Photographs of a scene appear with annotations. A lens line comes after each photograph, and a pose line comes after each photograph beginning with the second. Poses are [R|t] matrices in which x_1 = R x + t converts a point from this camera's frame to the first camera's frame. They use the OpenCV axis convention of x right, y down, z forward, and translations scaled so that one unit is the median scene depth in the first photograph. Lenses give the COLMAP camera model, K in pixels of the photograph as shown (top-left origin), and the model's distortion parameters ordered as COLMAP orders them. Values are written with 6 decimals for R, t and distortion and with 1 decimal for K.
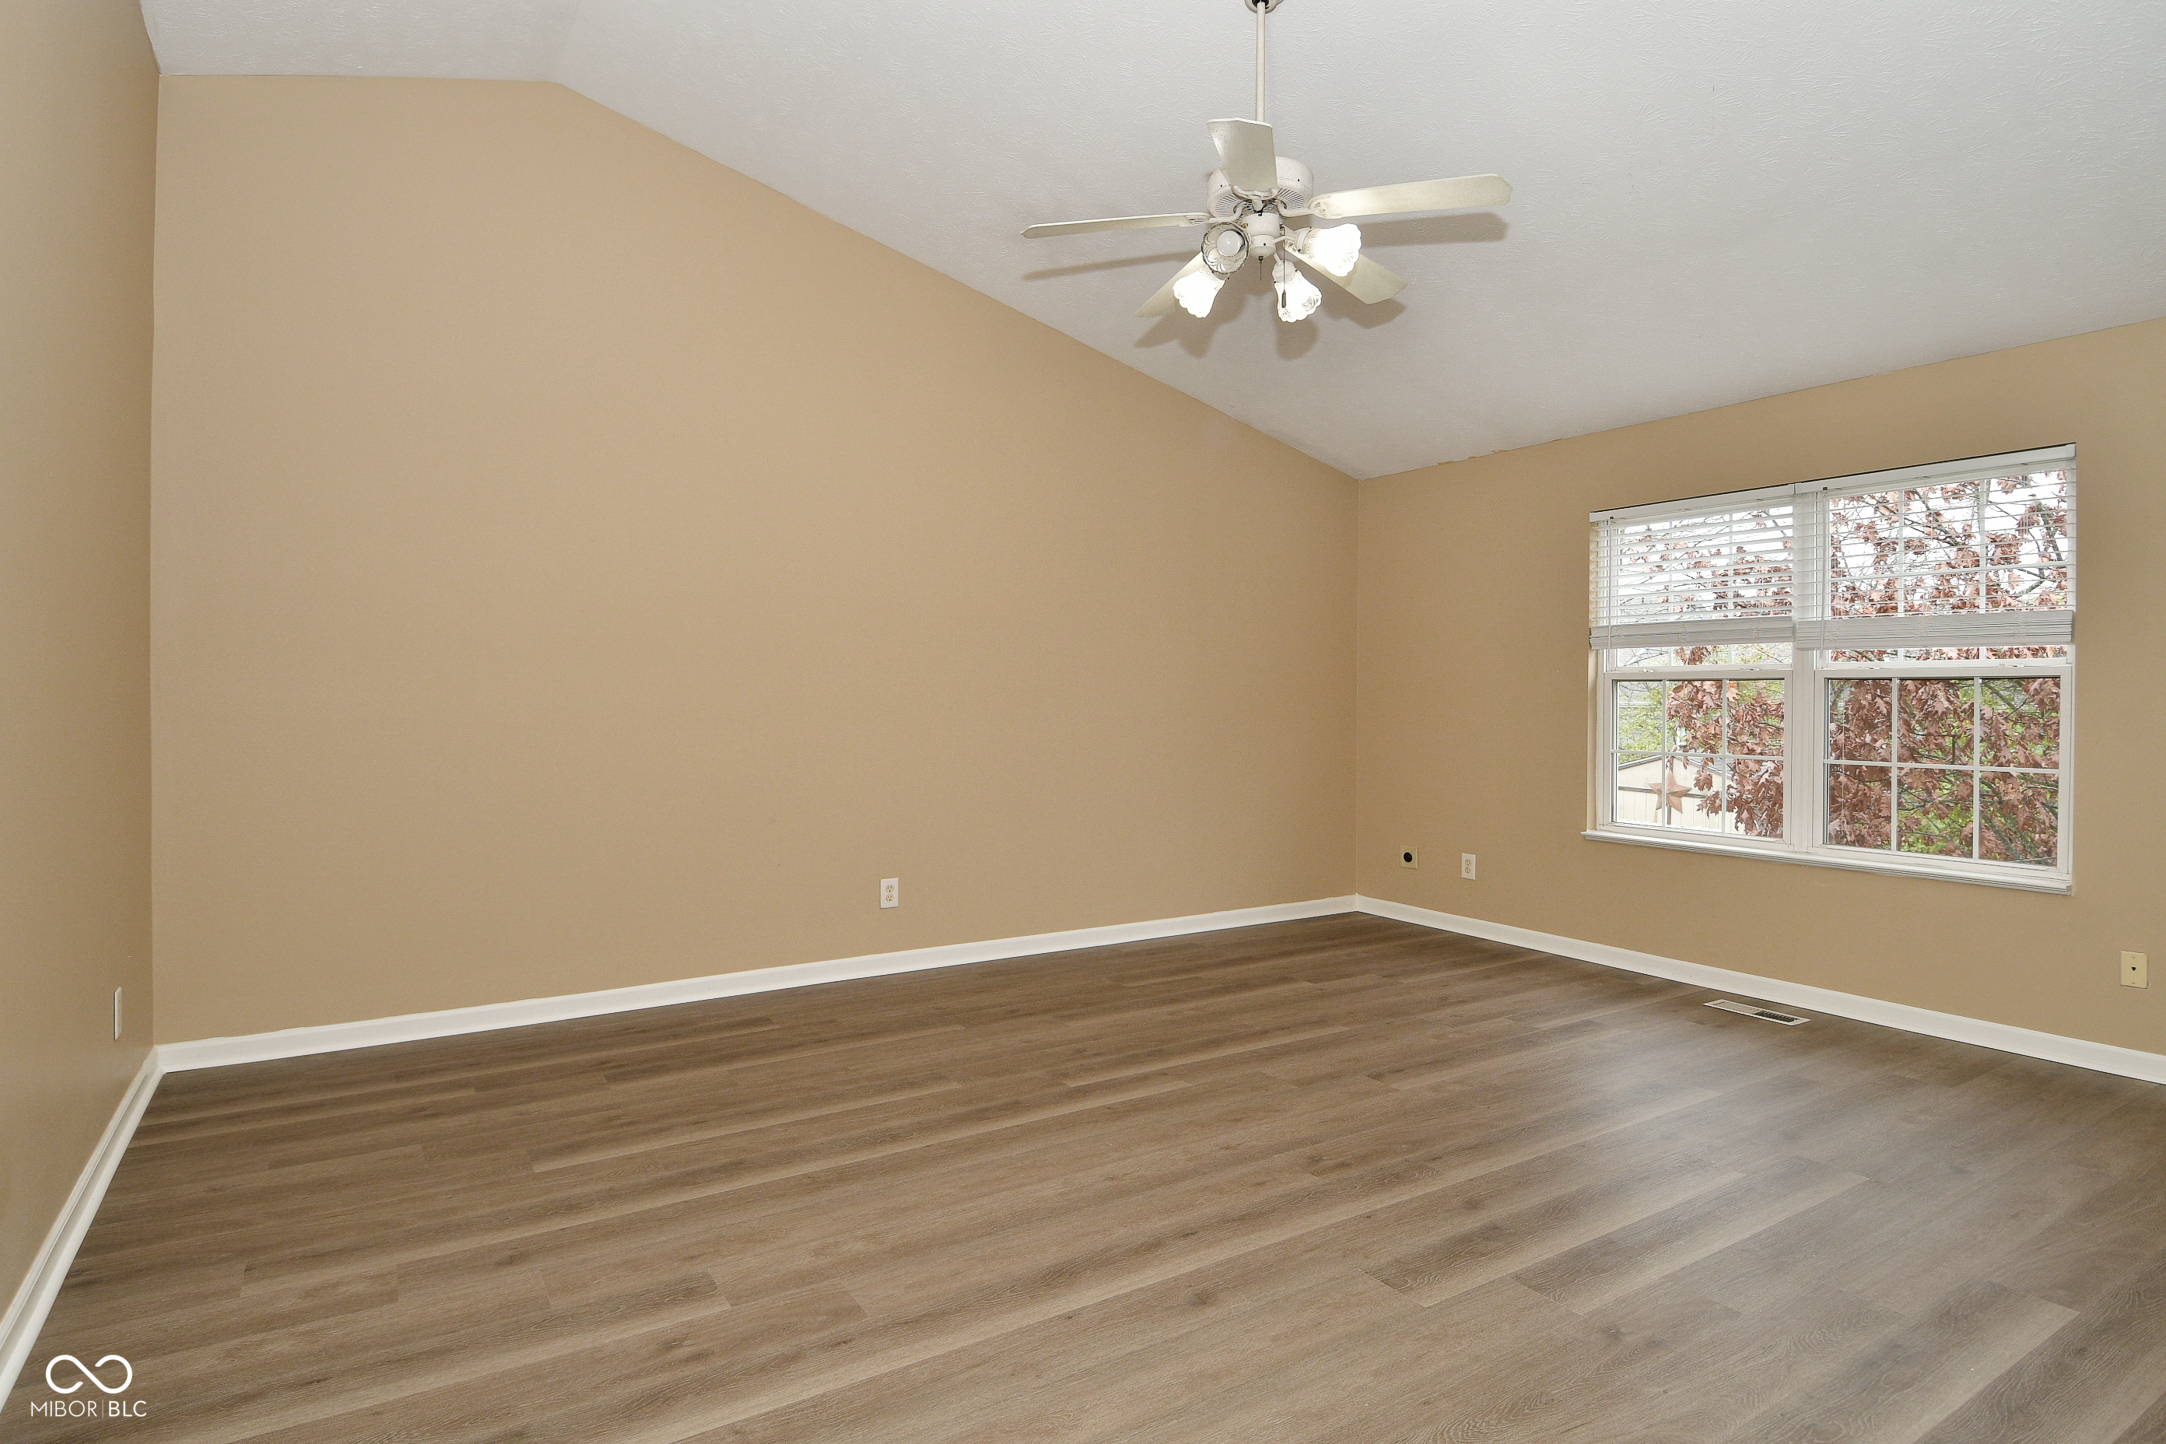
lens RADIAL K [[1150.7, 0, 1053.5], [0, 1150.7, 684.2], [0, 0, 1]] dist [0.006826, -0.015555]
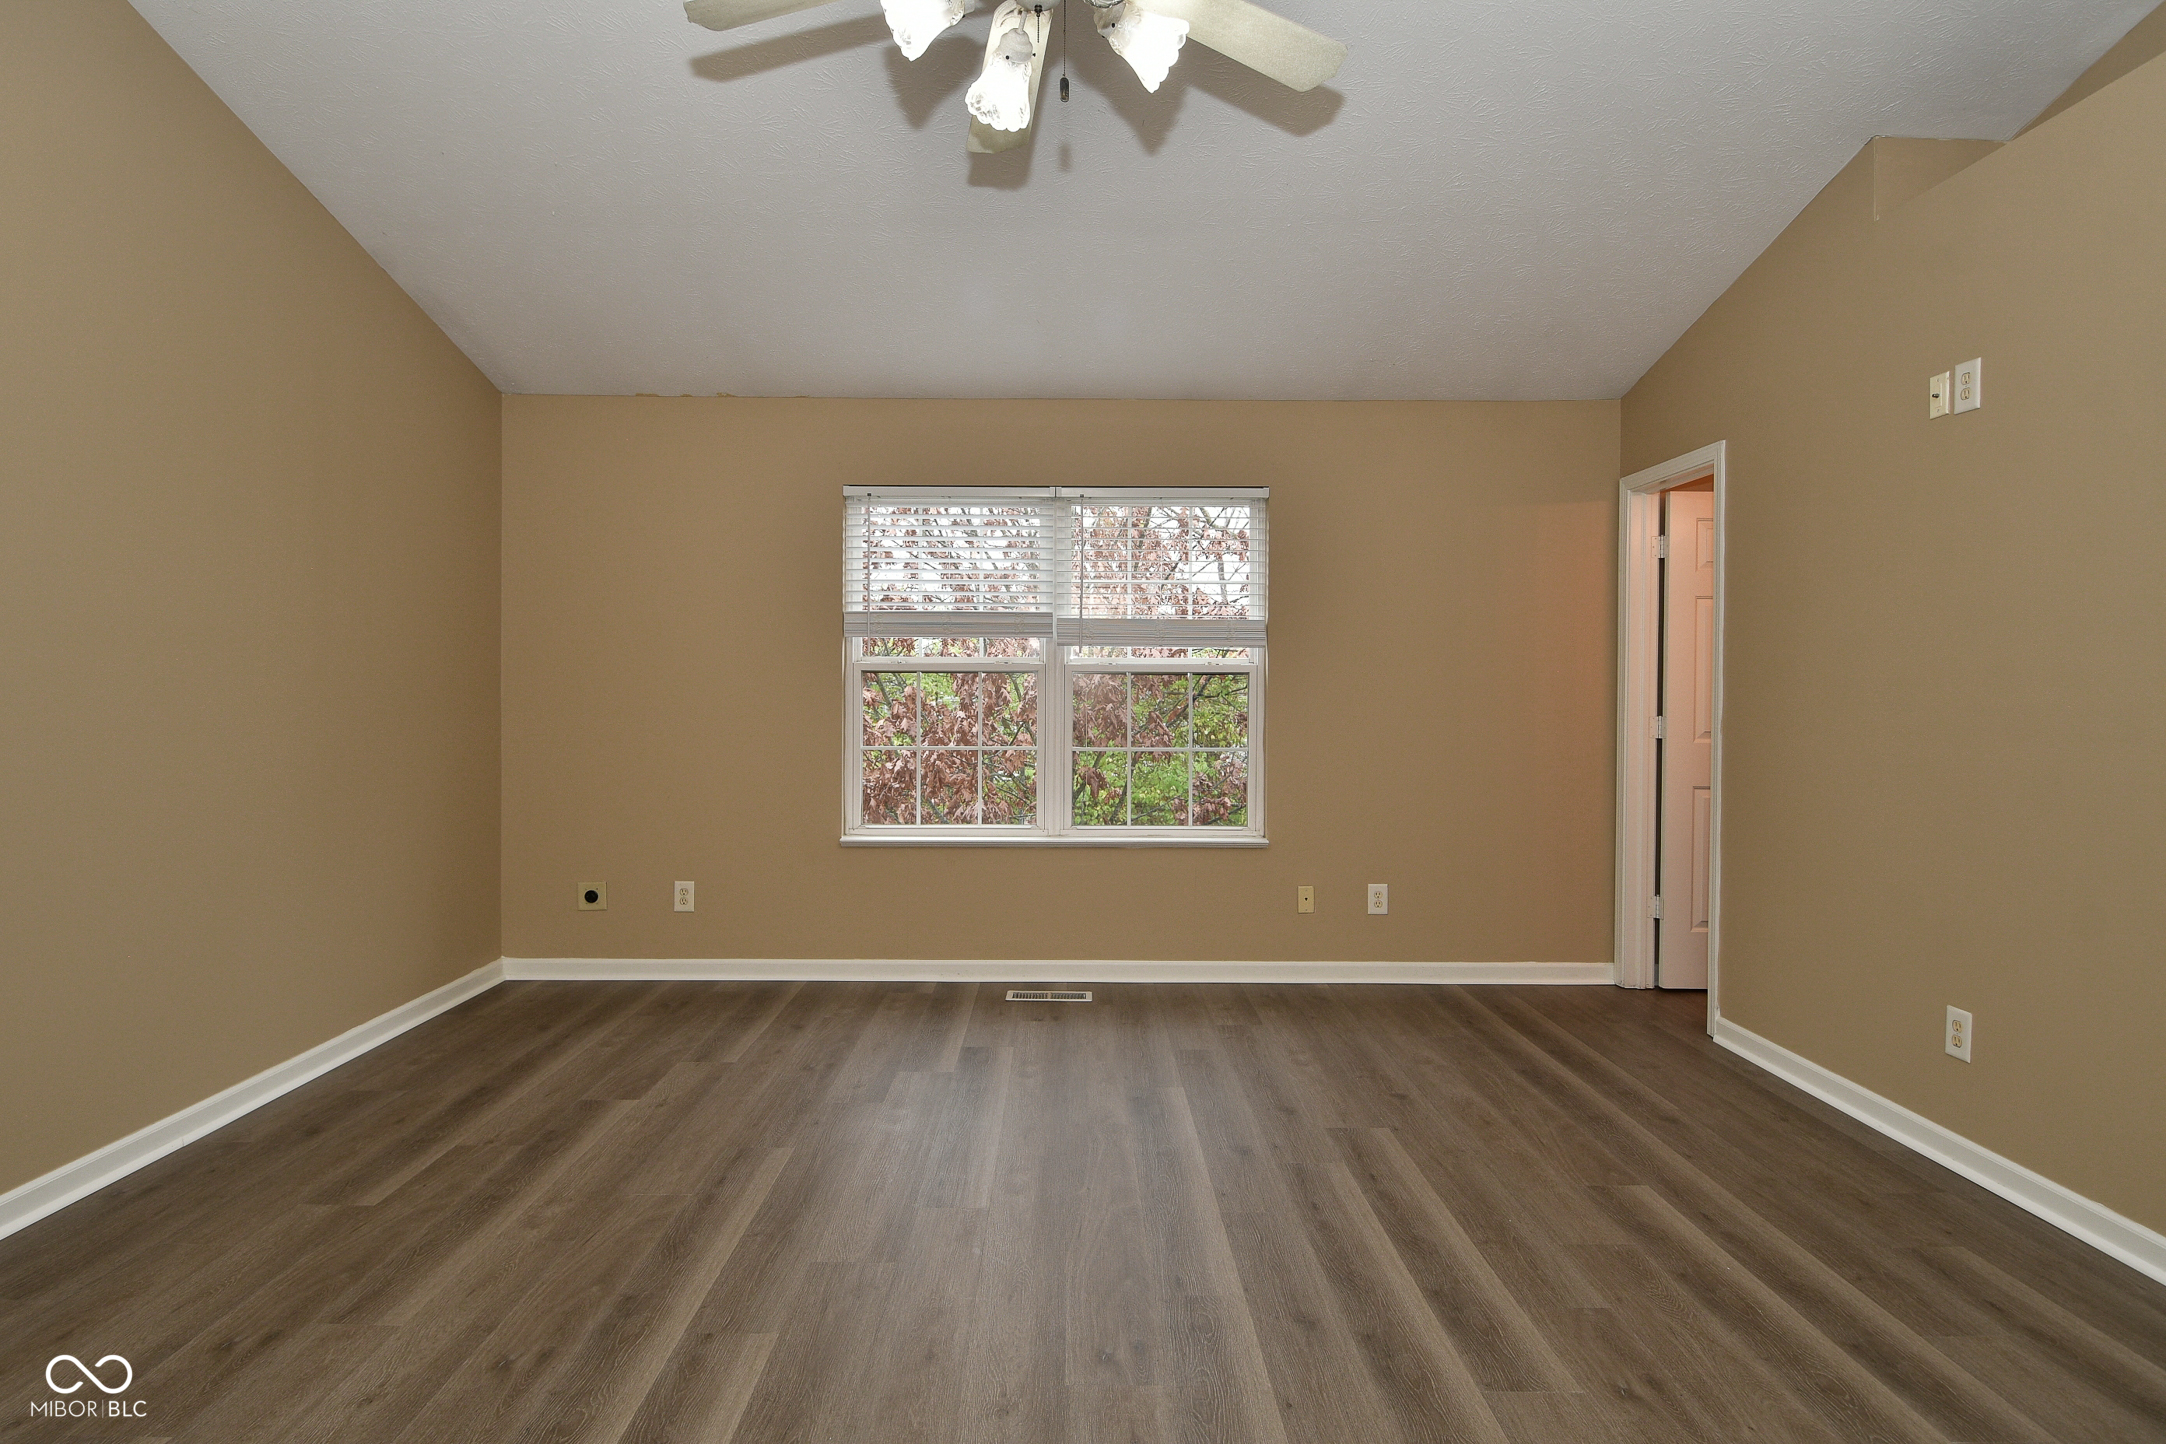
lens RADIAL K [[1150.7, 0, 1078.7], [0, 1150.7, 689.6], [0, 0, 1]] dist [0.006826, -0.015555]
pose [[0.521552, -0.002505, 0.853216, -0.309235], [-0.009673, 0.999914, 0.008849, 0.002251], [-0.853165, -0.012868, 0.521482, 0.546219]]
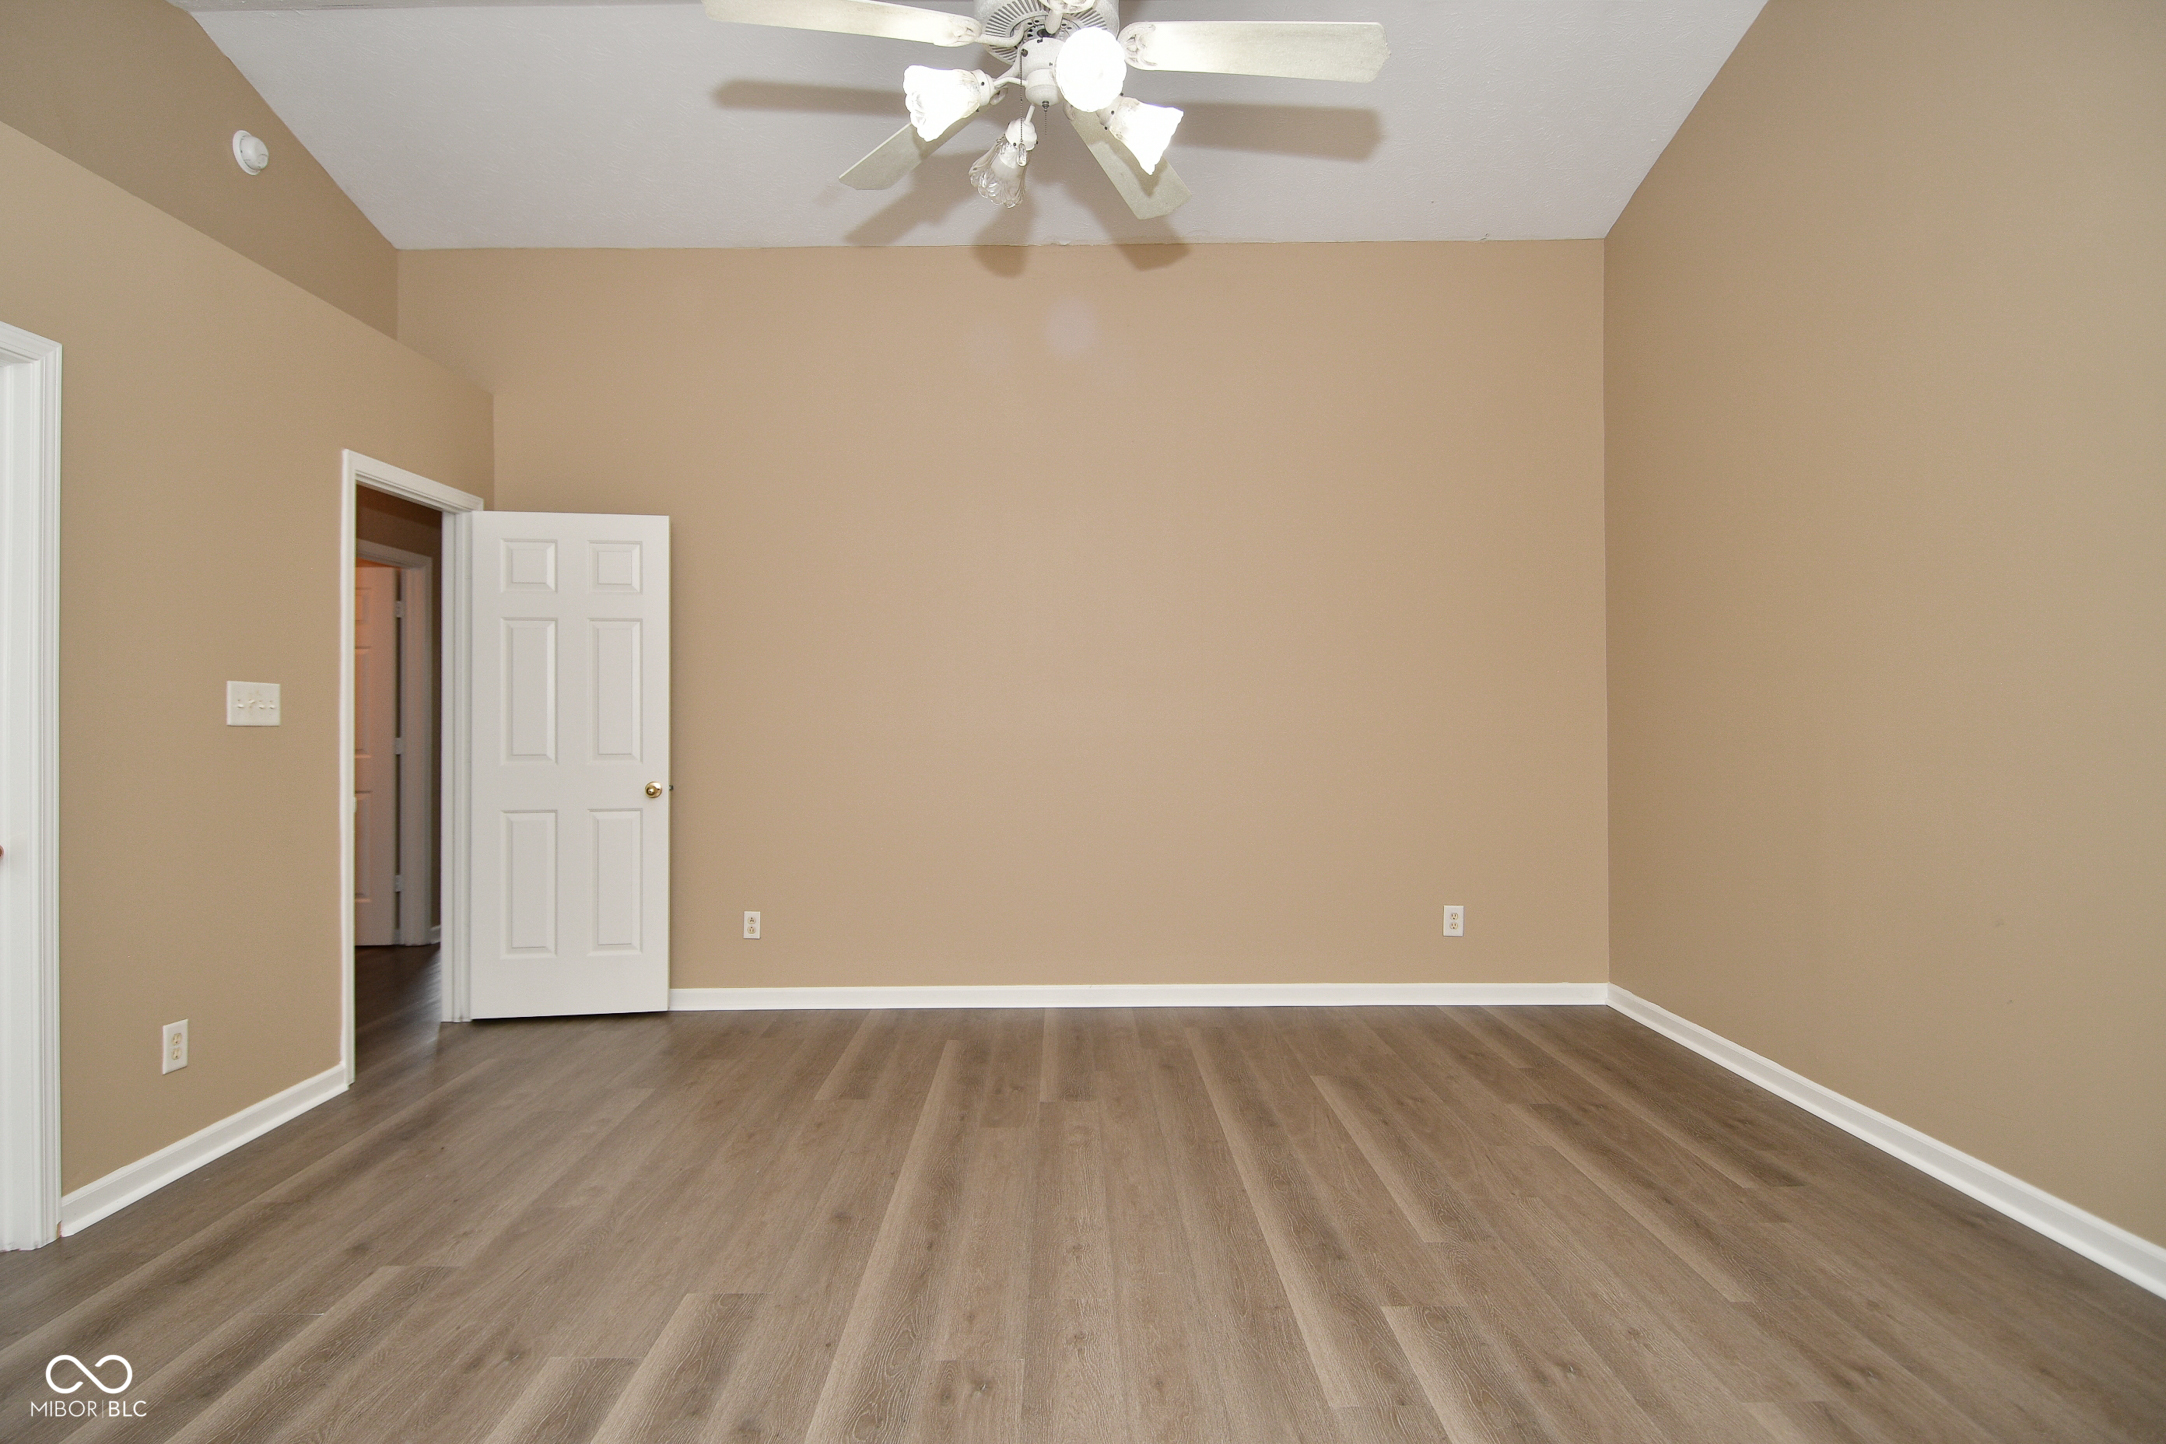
lens RADIAL K [[1150.7, 0, 1083.9], [0, 1150.7, 711.9], [0, 0, 1]] dist [0.006826, -0.015555]
pose [[-0.516427, -0.002190, -0.856329, 0.658110], [0.011893, 0.999882, -0.009730, 0.012135], [0.856249, -0.015209, -0.516340, 1.177905]]
